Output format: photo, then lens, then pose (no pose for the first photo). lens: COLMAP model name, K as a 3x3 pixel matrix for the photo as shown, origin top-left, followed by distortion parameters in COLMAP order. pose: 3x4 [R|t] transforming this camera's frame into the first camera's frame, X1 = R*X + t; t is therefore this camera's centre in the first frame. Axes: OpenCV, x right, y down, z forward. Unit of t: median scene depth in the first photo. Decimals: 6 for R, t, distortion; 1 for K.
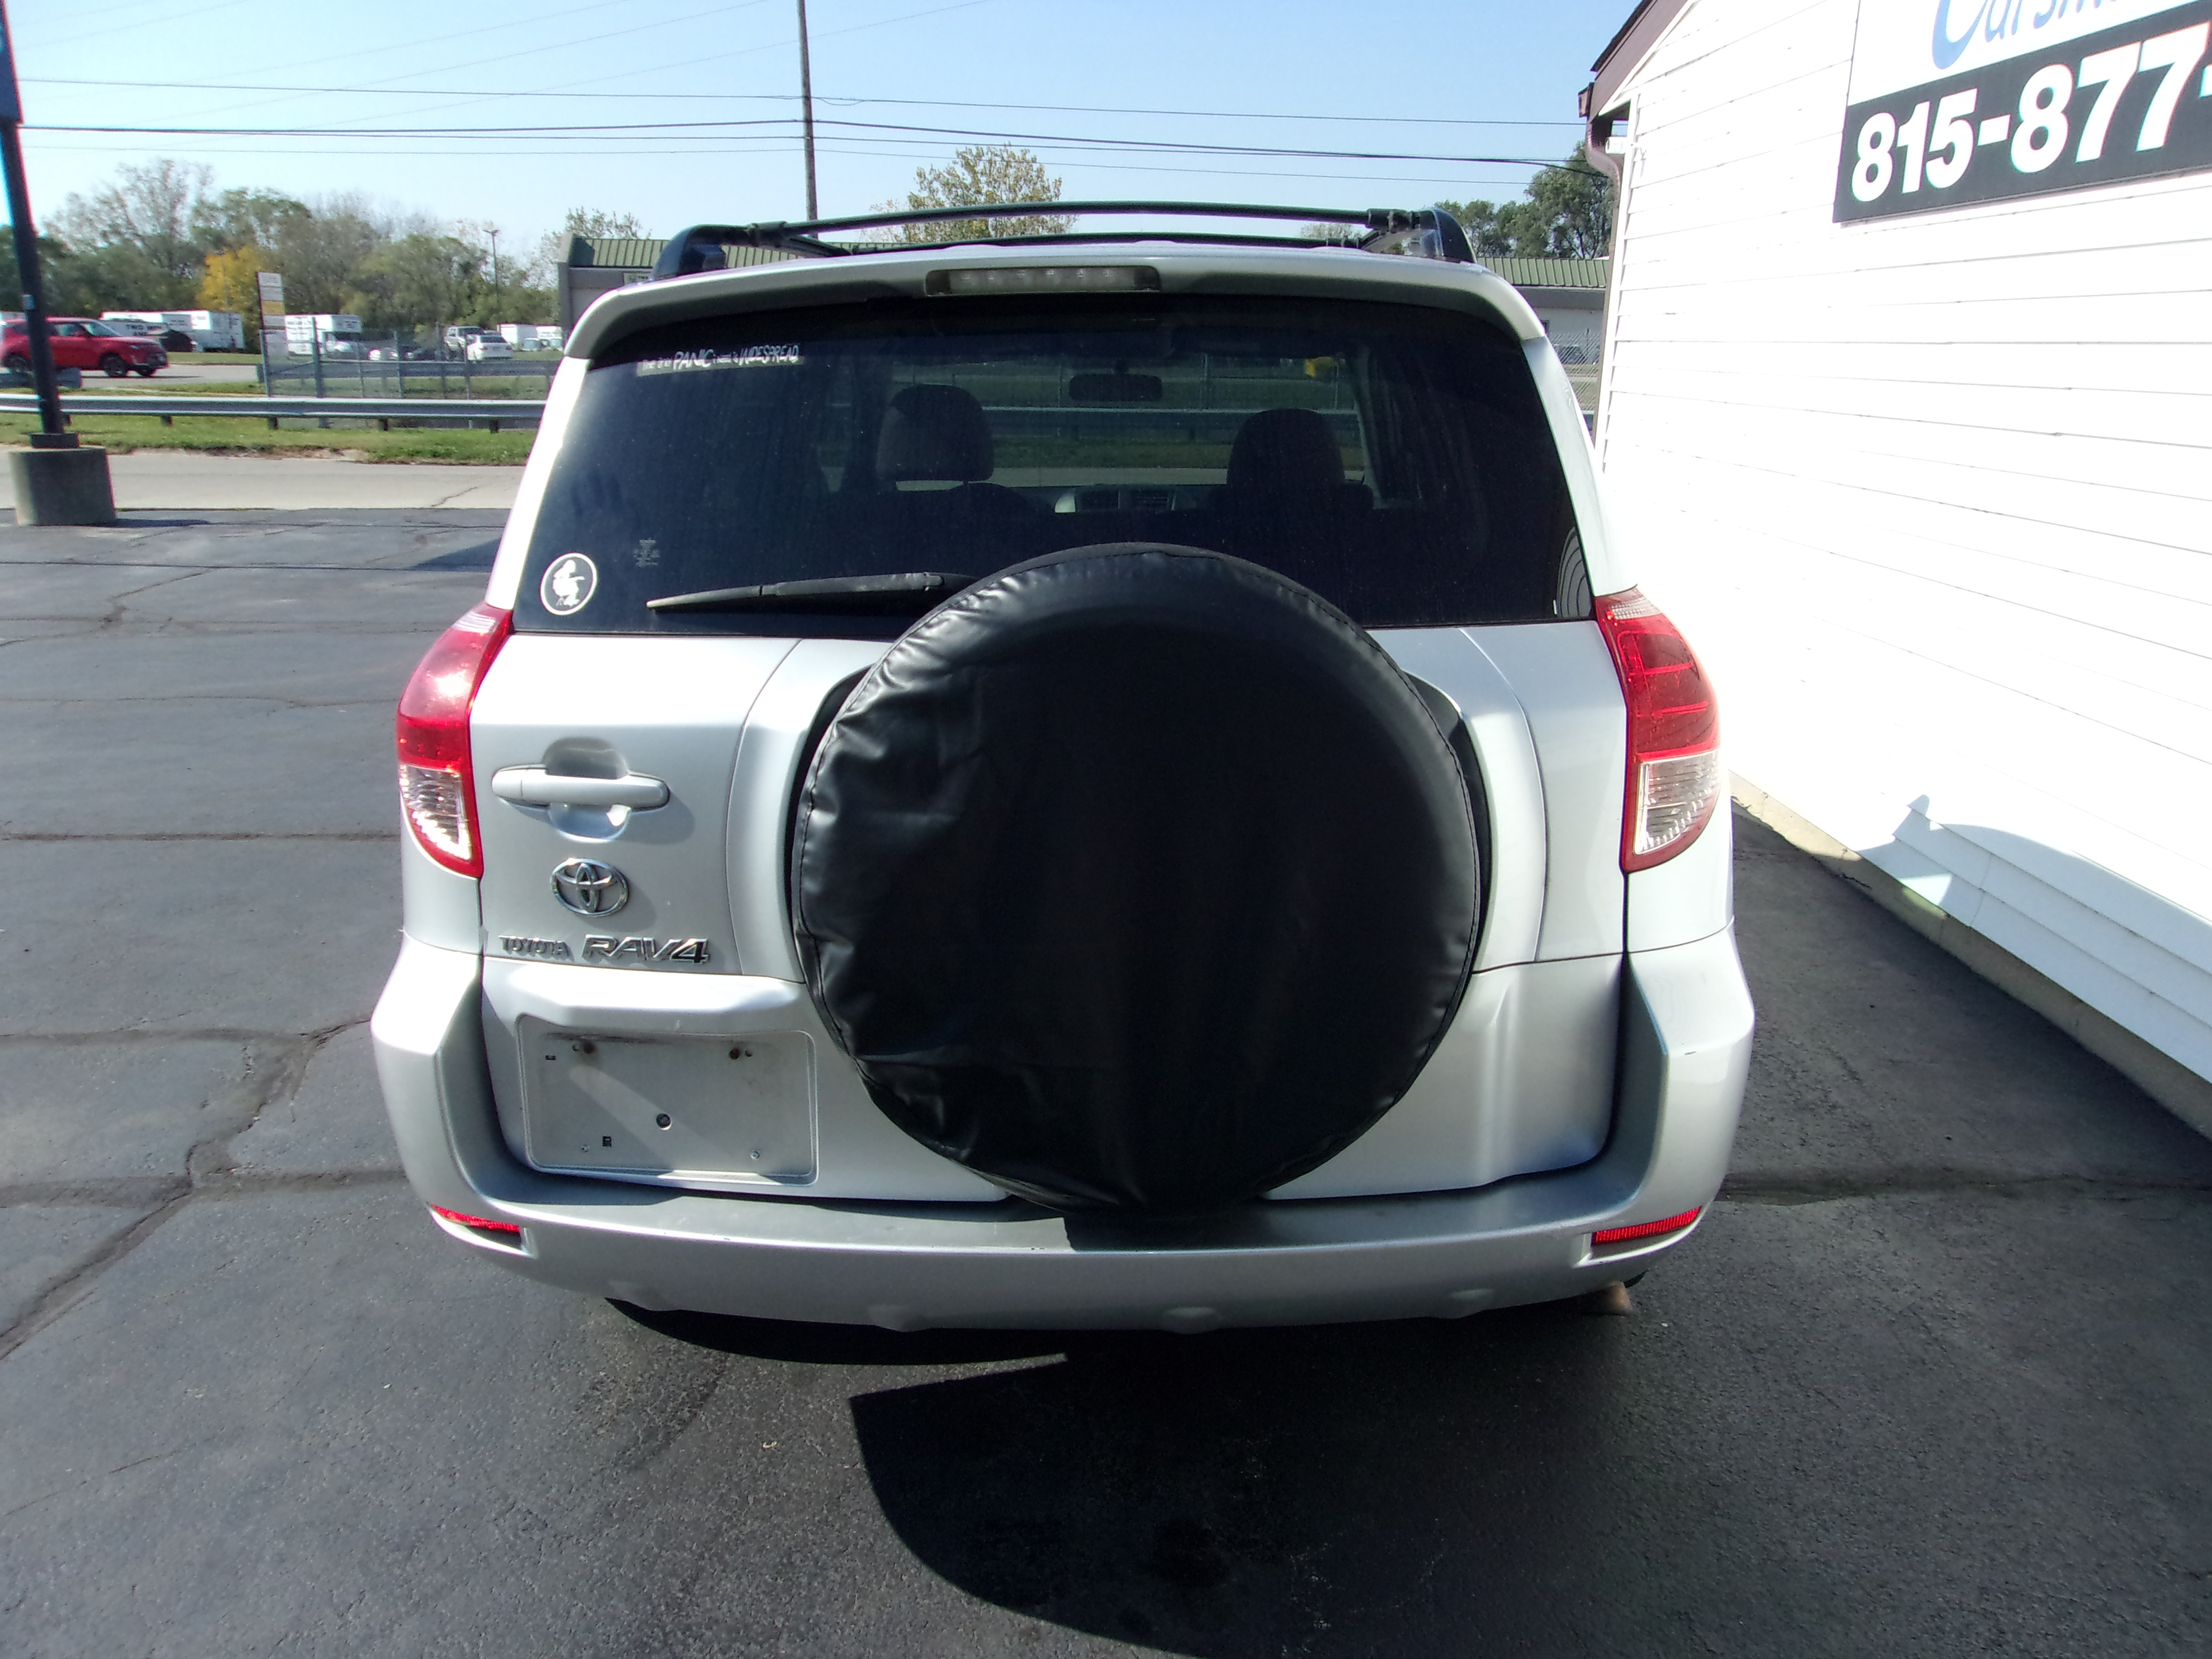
lens RADIAL K [[1732.8, 0, 1105.3], [0, 1732.8, 833.4], [0, 0, 1]] dist [0.013252, 0.006254]
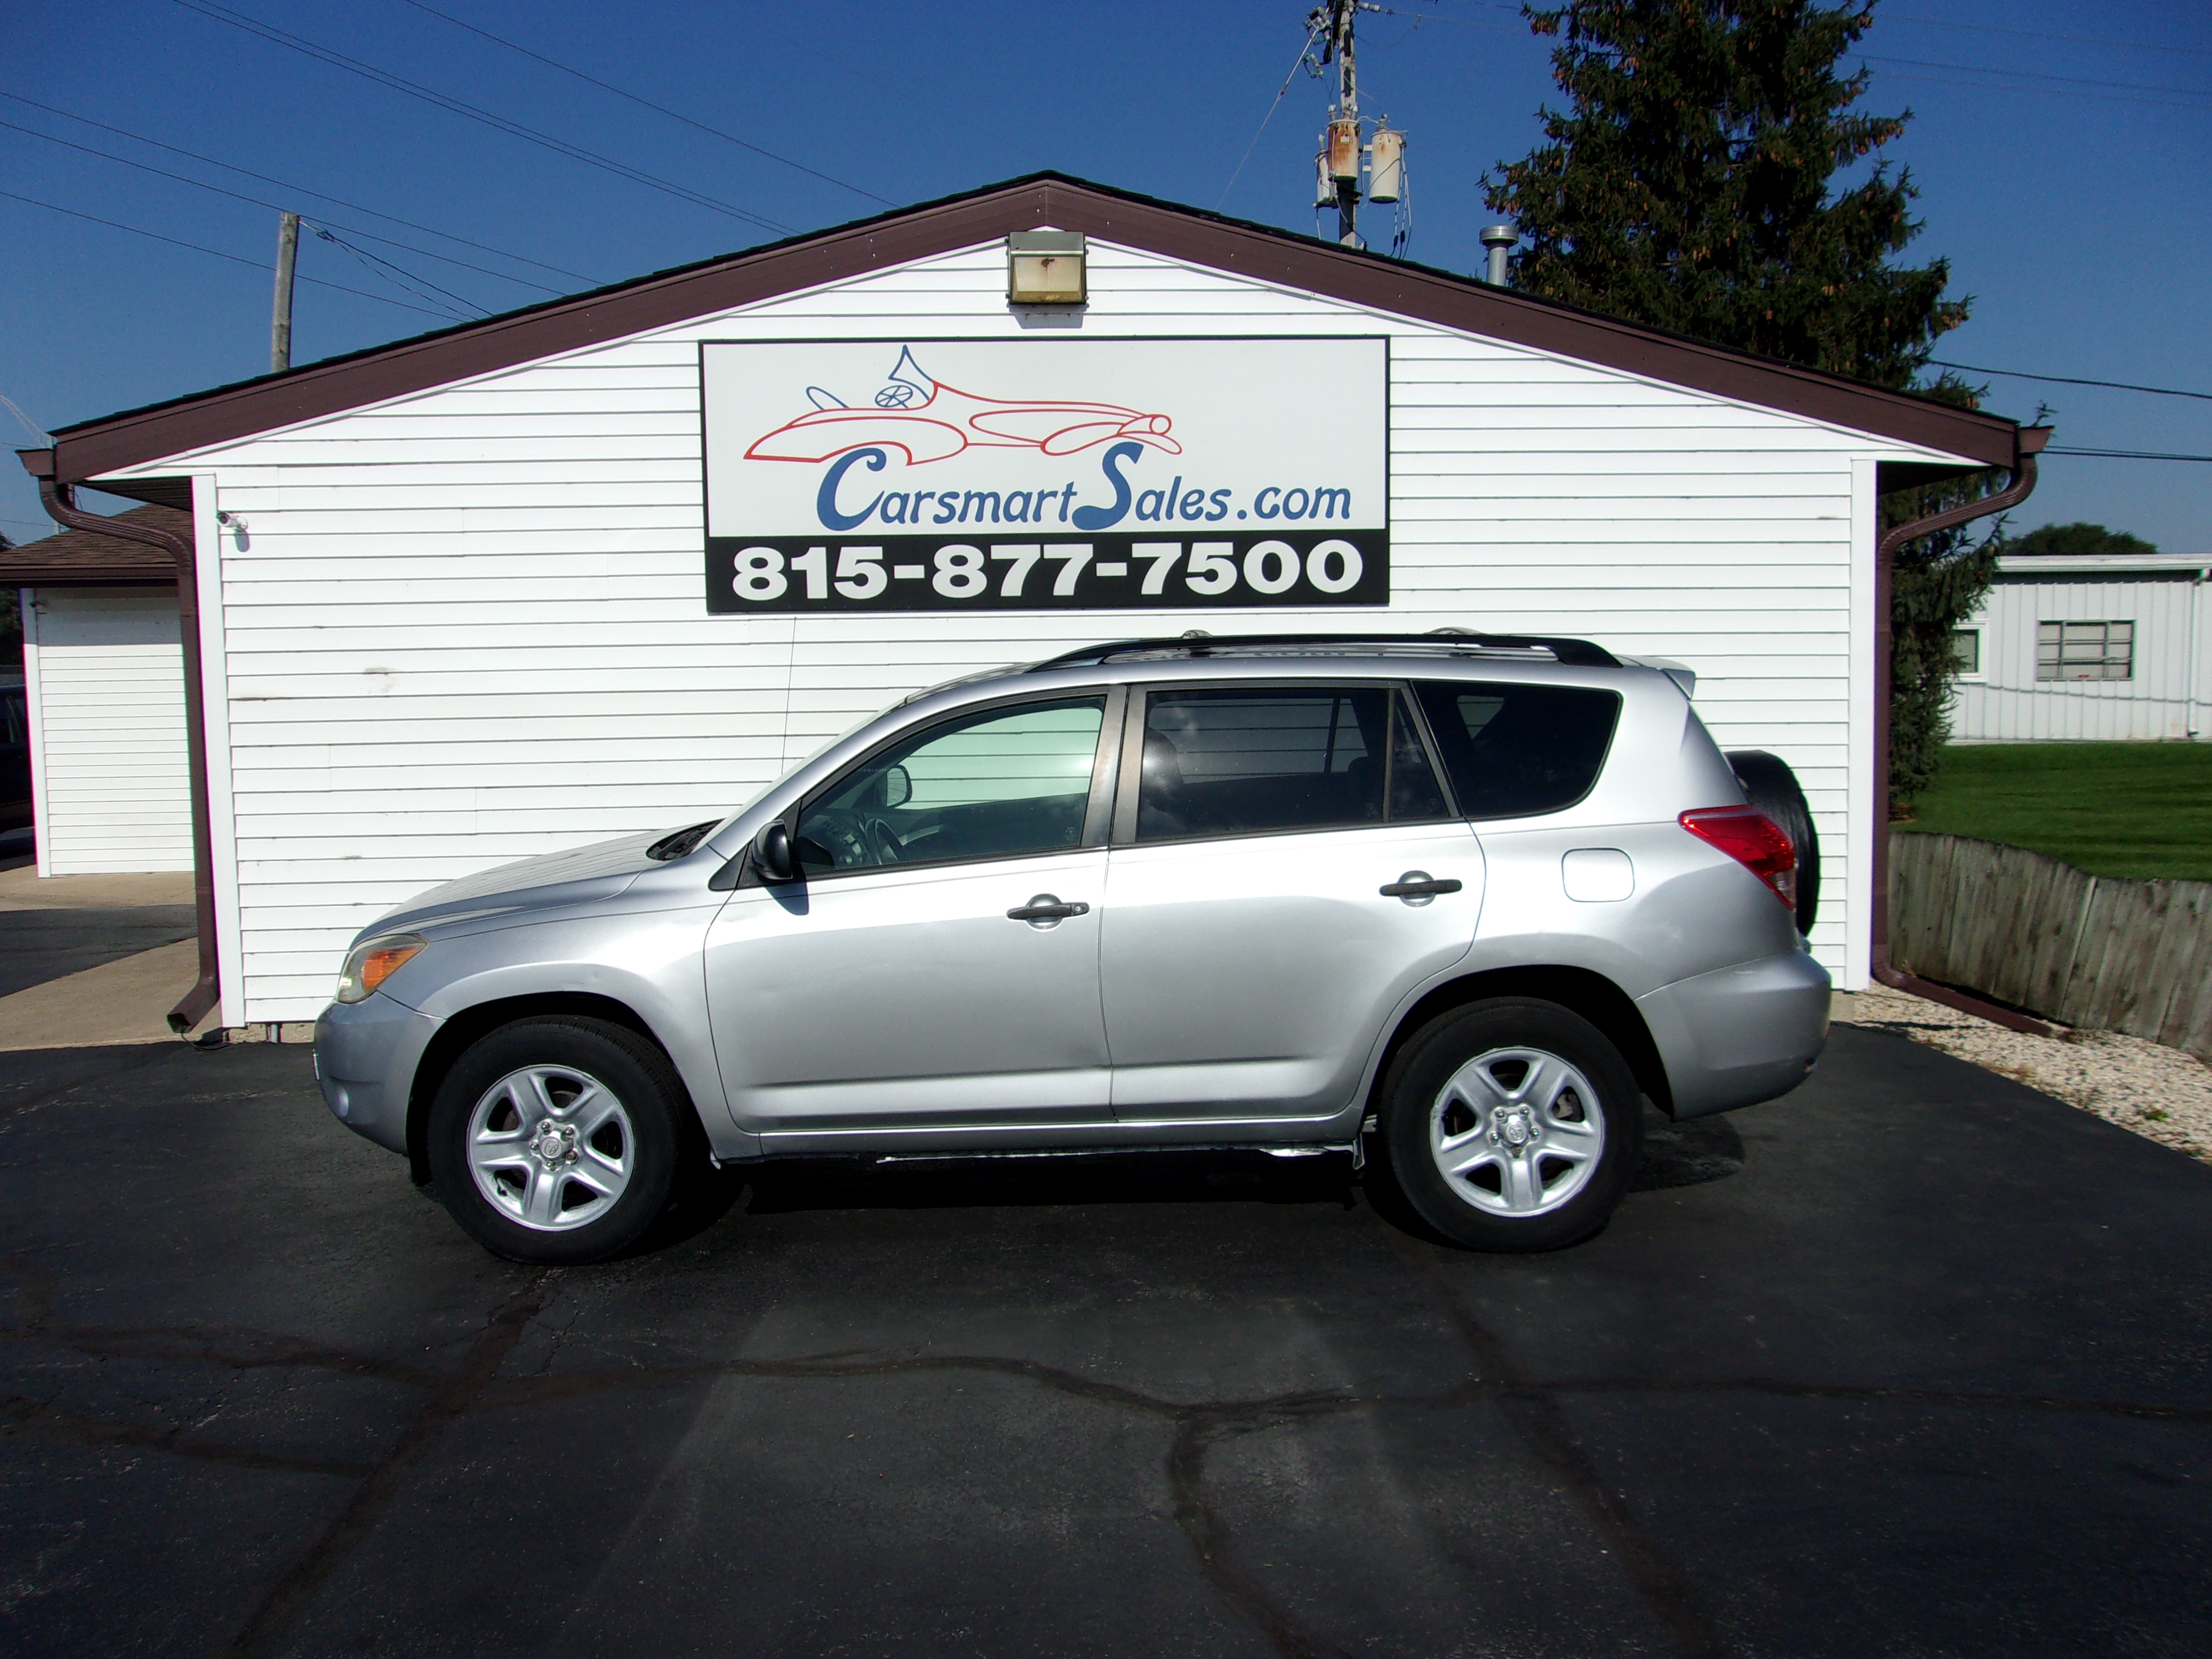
lens RADIAL K [[1732.8, 0, 1105.3], [0, 1732.8, 826.6], [0, 0, 1]] dist [0.013252, 0.006254]
pose [[-0.033669, -0.086615, 0.995673, -1.326867], [0.288970, 0.952843, 0.092661, -0.274850], [-0.956746, 0.290839, -0.007053, 0.939629]]
